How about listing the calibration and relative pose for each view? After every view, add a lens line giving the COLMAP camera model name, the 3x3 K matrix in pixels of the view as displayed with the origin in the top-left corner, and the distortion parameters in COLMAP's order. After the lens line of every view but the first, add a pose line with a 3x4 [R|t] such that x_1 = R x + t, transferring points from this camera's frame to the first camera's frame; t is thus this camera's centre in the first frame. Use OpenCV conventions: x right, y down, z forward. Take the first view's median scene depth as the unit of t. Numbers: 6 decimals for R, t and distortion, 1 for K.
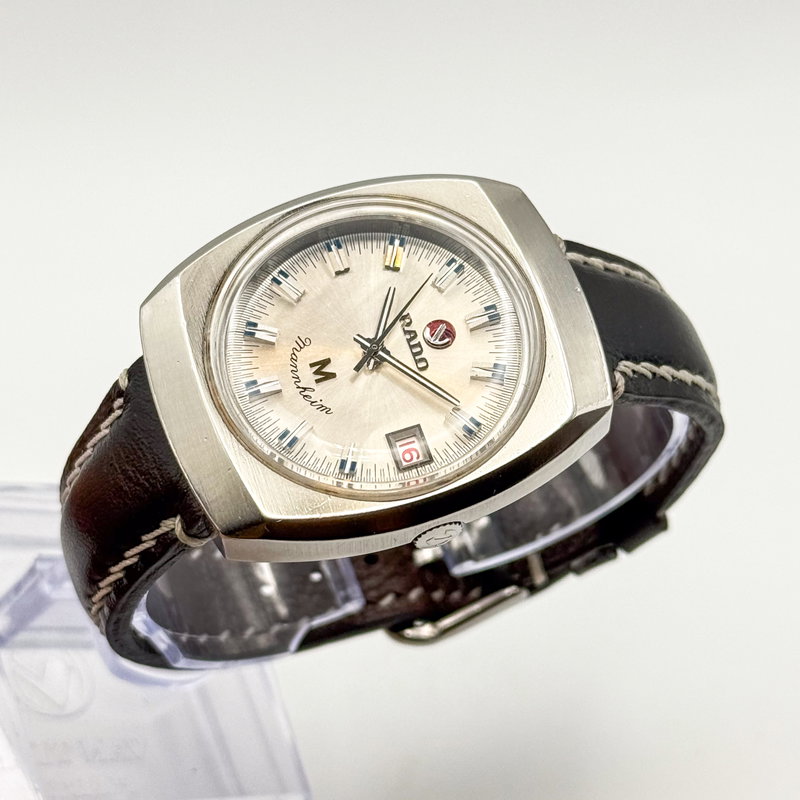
lens RADIAL K [[2206.5, 0, 400.0], [0, 2206.5, 400.0], [0, 0, 1]] dist [0.497794, -14.335807]
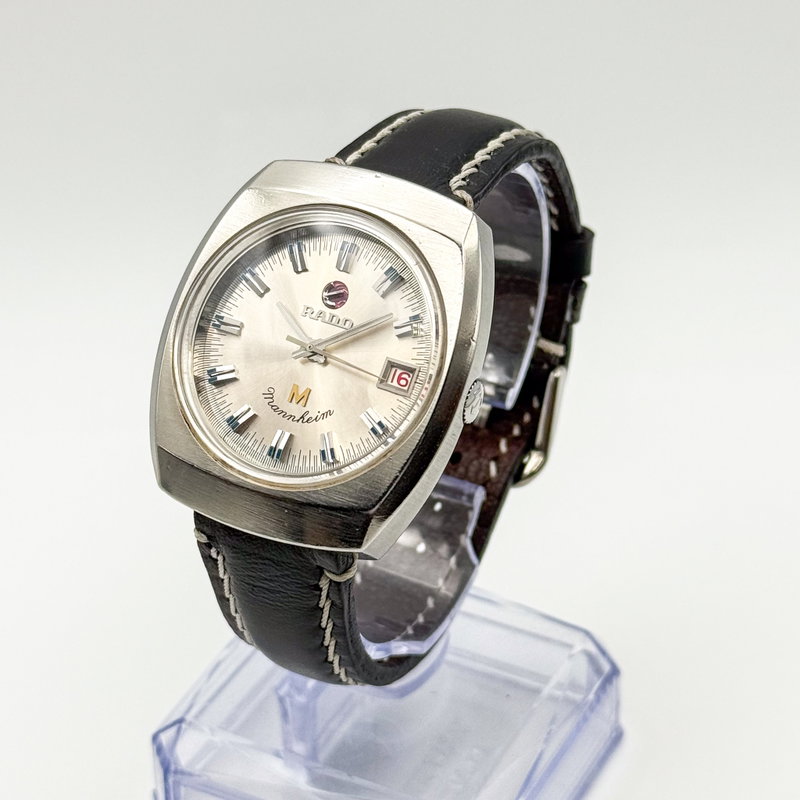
lens RADIAL K [[2206.5, 0, 400.0], [0, 2206.5, 400.0], [0, 0, 1]] dist [0.497794, -14.335807]
pose [[0.606845, -0.794729, -0.012077, 0.007938], [0.794523, 0.606132, 0.036565, -0.010835], [-0.021739, -0.031785, 0.999258, -0.138175]]
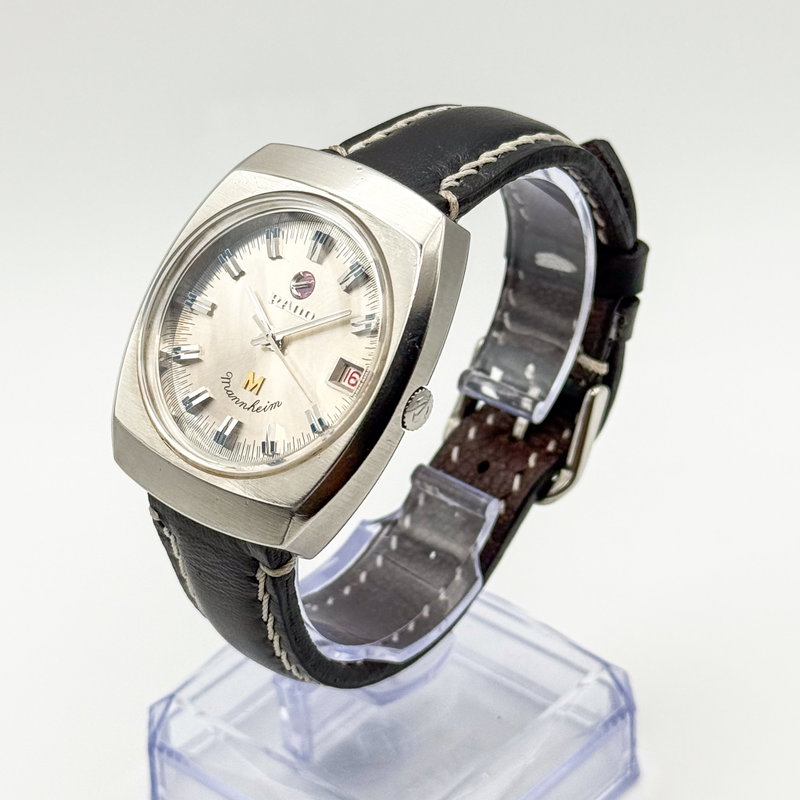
lens RADIAL K [[2206.5, 0, 400.0], [0, 2206.5, 400.0], [0, 0, 1]] dist [0.497794, -14.335807]
pose [[0.675693, -0.722937, -0.144225, 0.154134], [0.715141, 0.690307, -0.109770, 0.152259], [0.178916, -0.028970, 0.983438, -0.091418]]
